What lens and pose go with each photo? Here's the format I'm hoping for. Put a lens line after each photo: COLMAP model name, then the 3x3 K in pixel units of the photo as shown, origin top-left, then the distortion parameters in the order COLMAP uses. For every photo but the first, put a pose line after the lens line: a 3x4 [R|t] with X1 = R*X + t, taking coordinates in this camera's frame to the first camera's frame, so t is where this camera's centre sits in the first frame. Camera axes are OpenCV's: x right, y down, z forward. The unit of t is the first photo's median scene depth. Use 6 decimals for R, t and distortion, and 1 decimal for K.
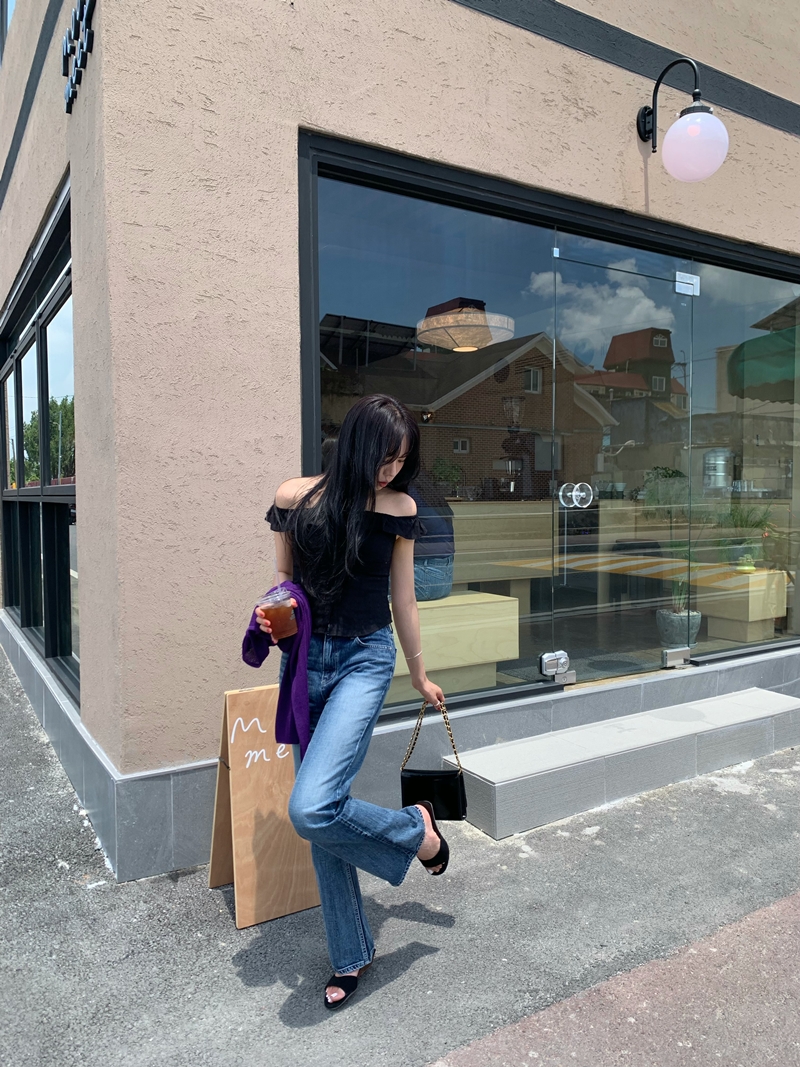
lens RADIAL K [[846.9, 0, 421.3], [0, 846.9, 500.5], [0, 0, 1]] dist [0.000715, -0.003290]
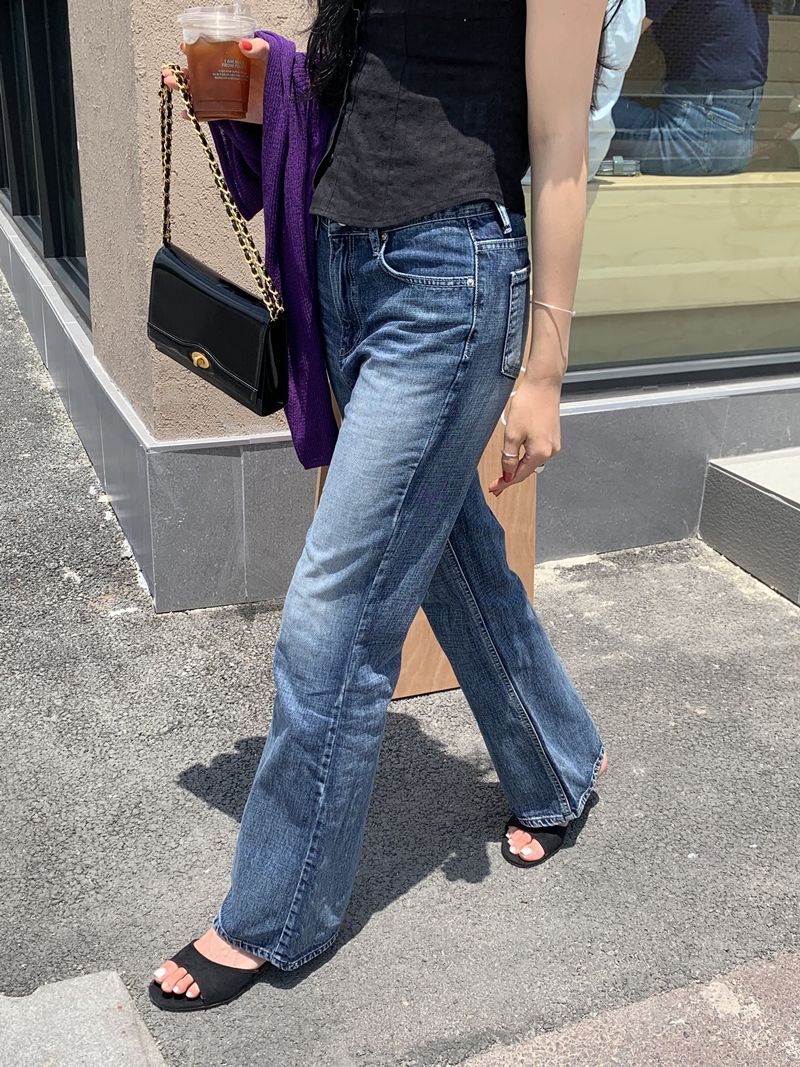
lens RADIAL K [[1218.1, 0, 386.0], [0, 1218.1, 537.9], [0, 0, 1]] dist [0.164260, -0.551695]
pose [[0.983111, 0.089052, -0.159882, -0.060721], [-0.028349, 0.937183, 0.347683, 0.090038], [0.180800, -0.337279, 0.923880, 0.231794]]
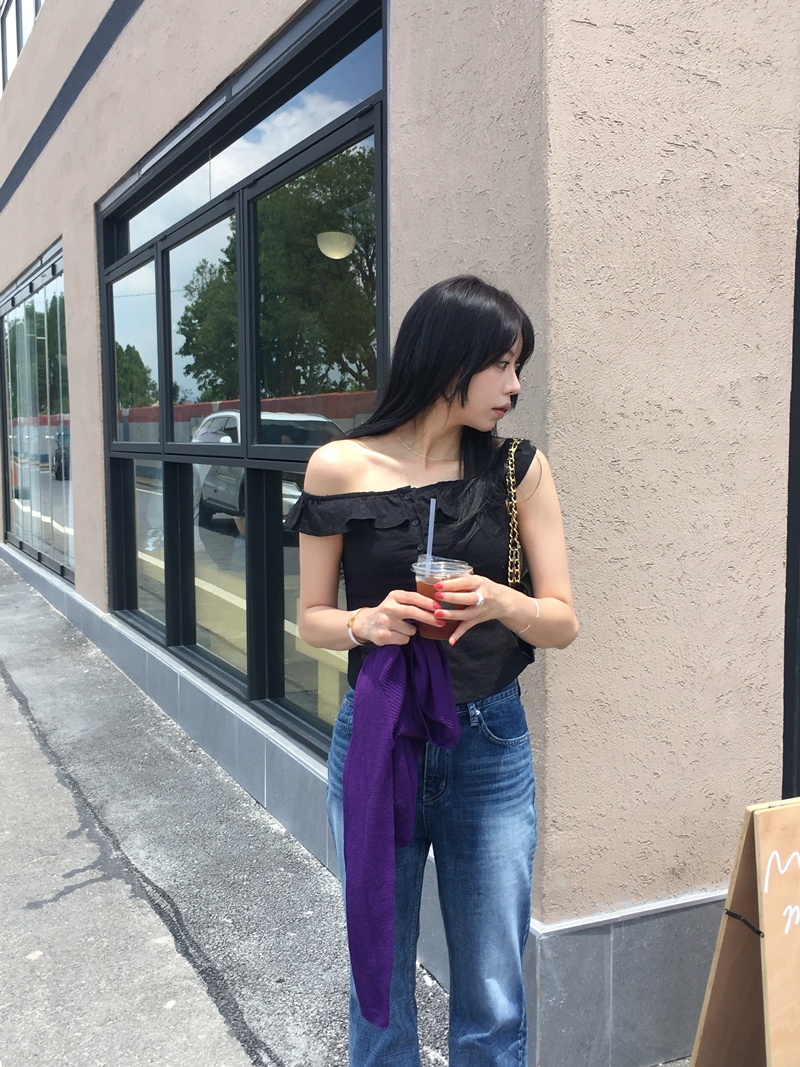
lens RADIAL K [[1132.8, 0, 357.7], [0, 1132.8, 509.2], [0, 0, 1]] dist [0.055695, -0.054728]
pose [[0.992540, 0.005985, -0.121769, -0.377572], [-0.000795, 0.999091, 0.042620, -0.016998], [0.121913, -0.042206, 0.991643, 0.157641]]
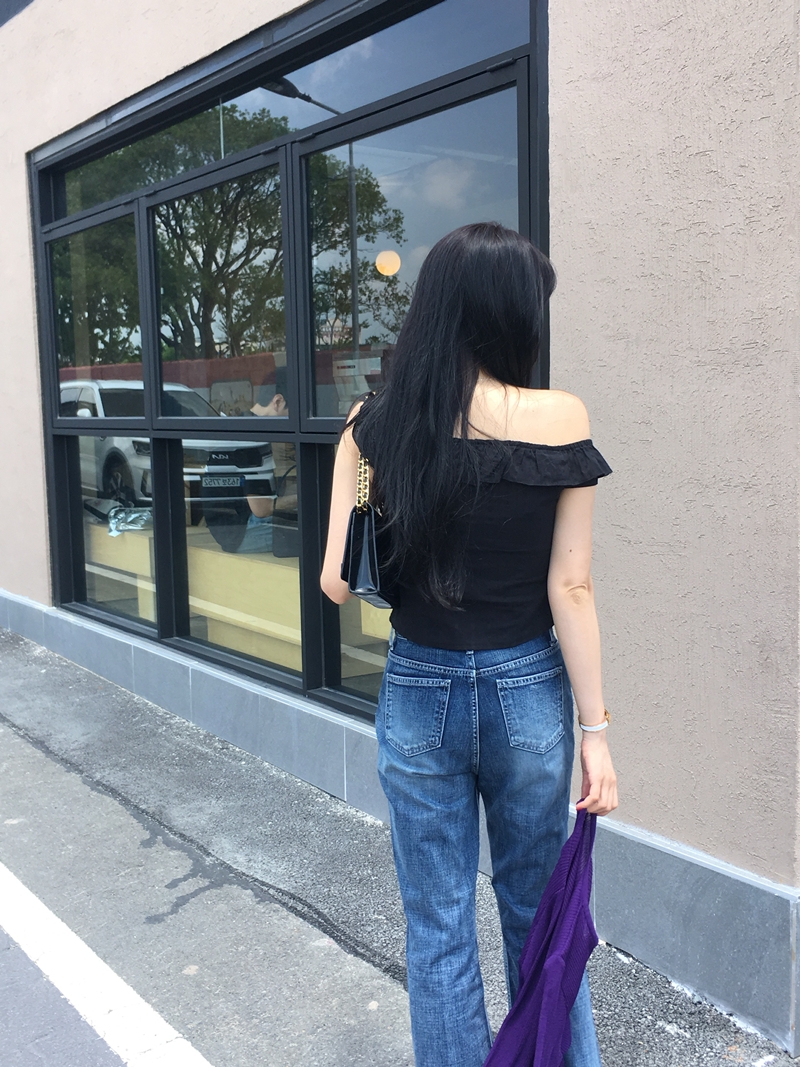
lens RADIAL K [[1213.7, 0, 385.6], [0, 1213.7, 509.7], [0, 0, 1]] dist [0.055900, -0.059646]
pose [[0.999292, -0.025640, 0.027527, -0.653649], [0.023765, 0.997508, 0.066425, -0.021983], [-0.029162, -0.065724, 0.997412, 0.120938]]
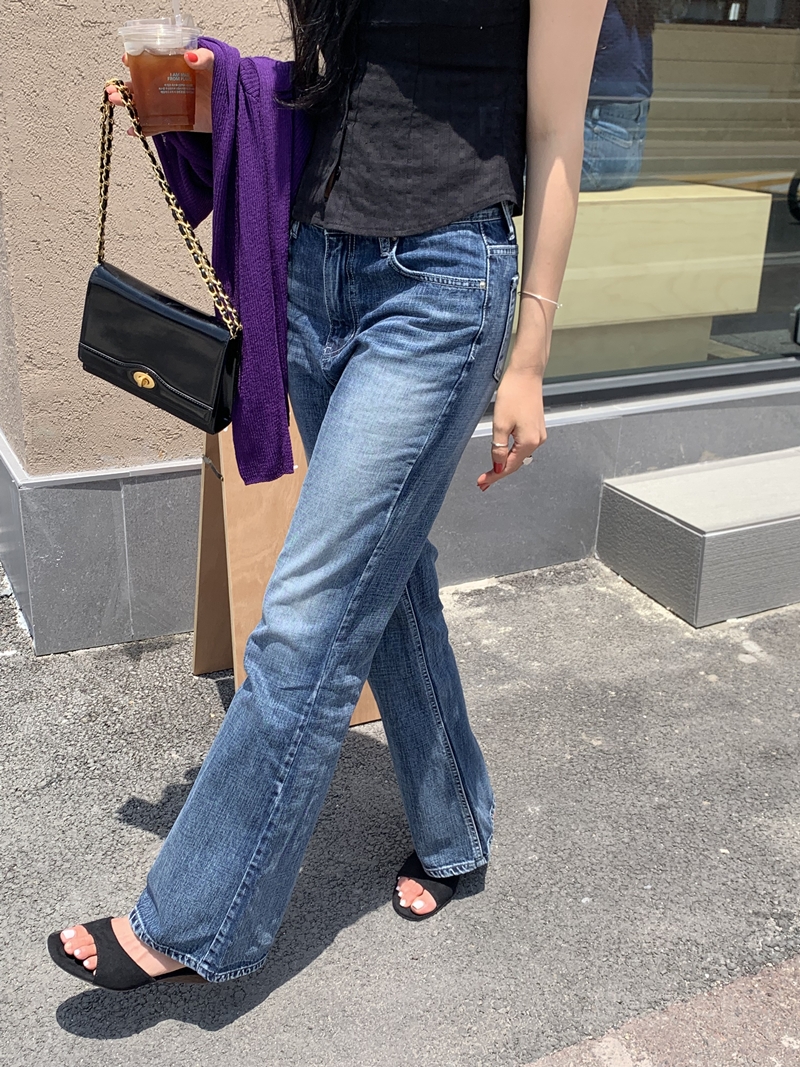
lens RADIAL K [[1218.1, 0, 386.0], [0, 1218.1, 537.9], [0, 0, 1]] dist [0.164260, -0.551695]
pose [[0.993124, 0.067363, -0.095739, -0.045658], [-0.029886, 0.936639, 0.349019, 0.074221], [0.113184, -0.343758, 0.932212, 0.263187]]
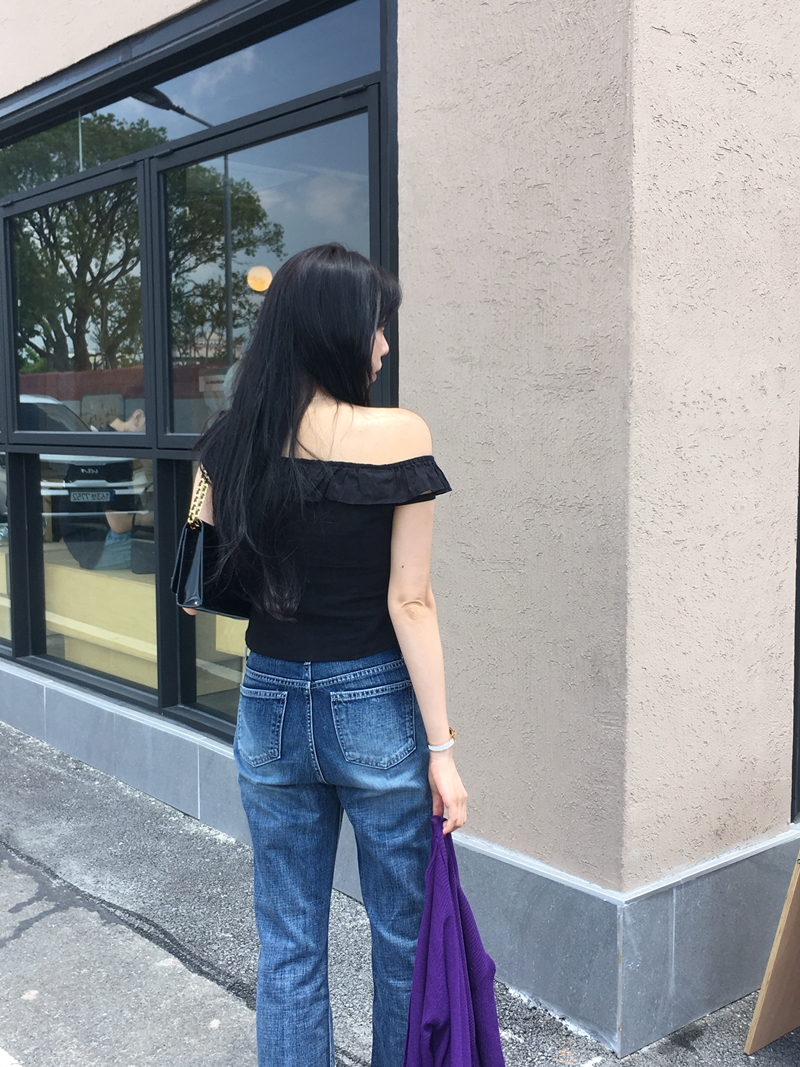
lens RADIAL K [[1213.7, 0, 385.6], [0, 1213.7, 509.7], [0, 0, 1]] dist [0.055900, -0.059646]
pose [[0.991543, -0.019007, 0.128377, -0.629364], [0.012040, 0.998423, 0.054836, -0.023404], [-0.129216, -0.052827, 0.990208, 0.106974]]
